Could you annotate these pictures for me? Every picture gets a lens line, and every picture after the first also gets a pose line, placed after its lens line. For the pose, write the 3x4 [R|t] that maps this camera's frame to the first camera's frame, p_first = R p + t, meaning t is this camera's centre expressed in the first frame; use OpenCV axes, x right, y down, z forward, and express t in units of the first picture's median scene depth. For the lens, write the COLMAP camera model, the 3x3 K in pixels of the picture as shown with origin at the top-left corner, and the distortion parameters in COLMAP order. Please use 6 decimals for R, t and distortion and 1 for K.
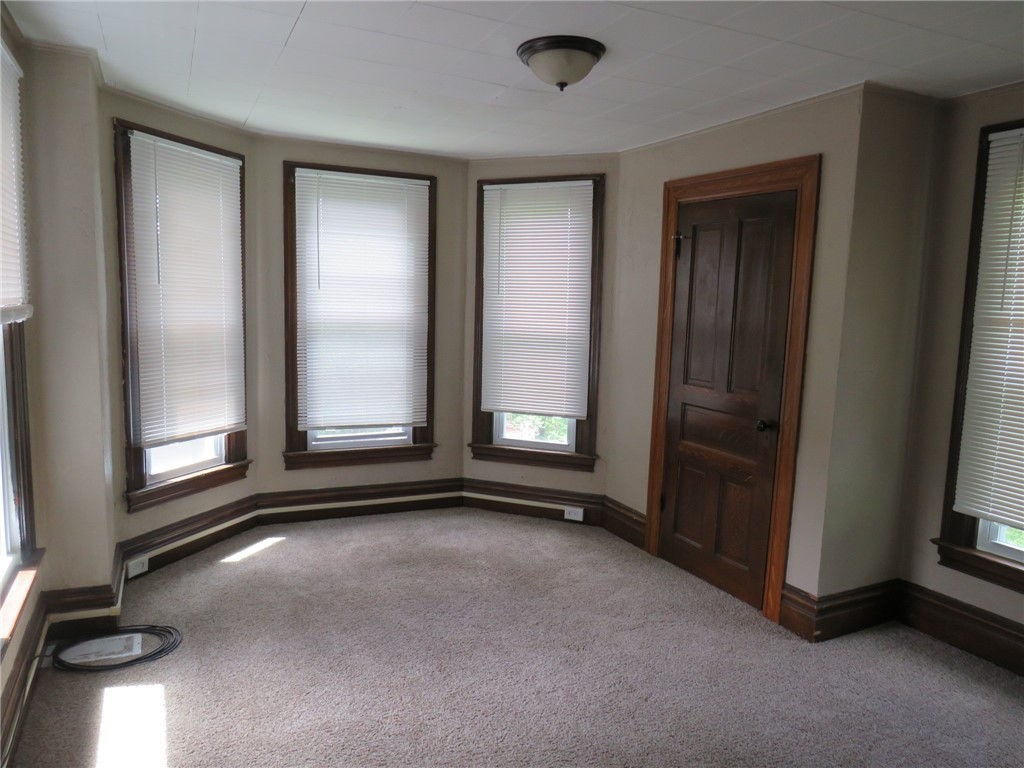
lens RADIAL K [[715.7, 0, 508.0], [0, 715.7, 382.4], [0, 0, 1]] dist [-0.031543, -0.000840]
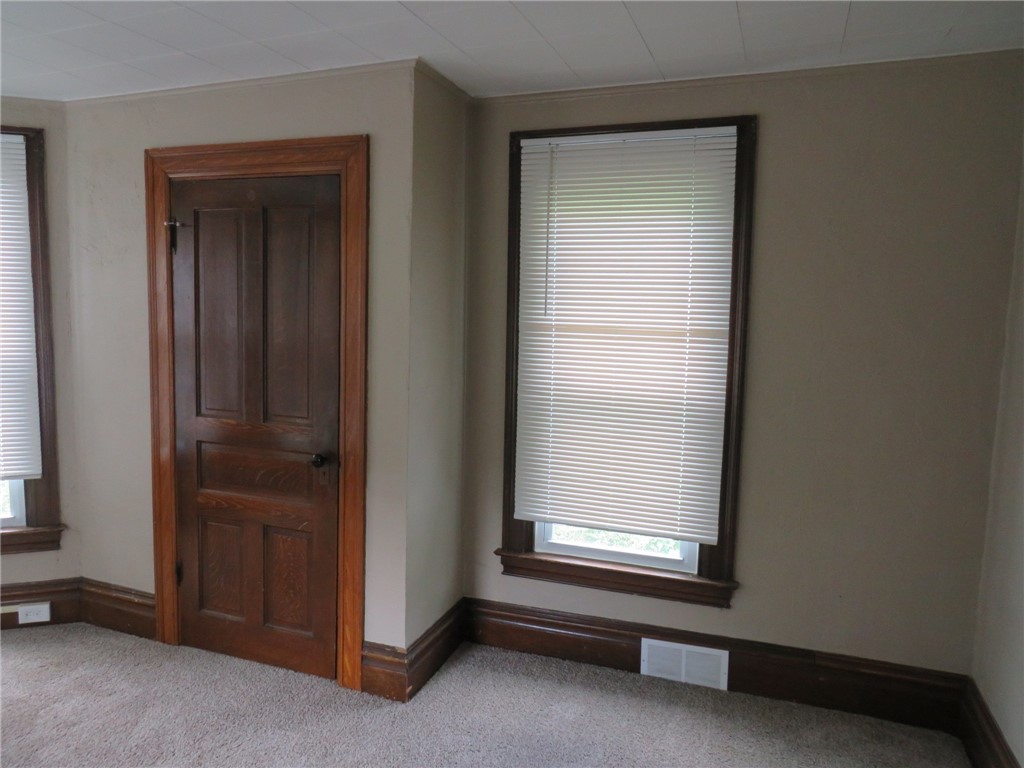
lens RADIAL K [[715.7, 0, 510.6], [0, 715.7, 384.4], [0, 0, 1]] dist [-0.031543, -0.000840]
pose [[0.716856, -0.078196, 0.692822, -0.046406], [0.079990, 0.996353, 0.029689, -0.032482], [-0.692618, 0.034136, 0.720497, 0.251022]]
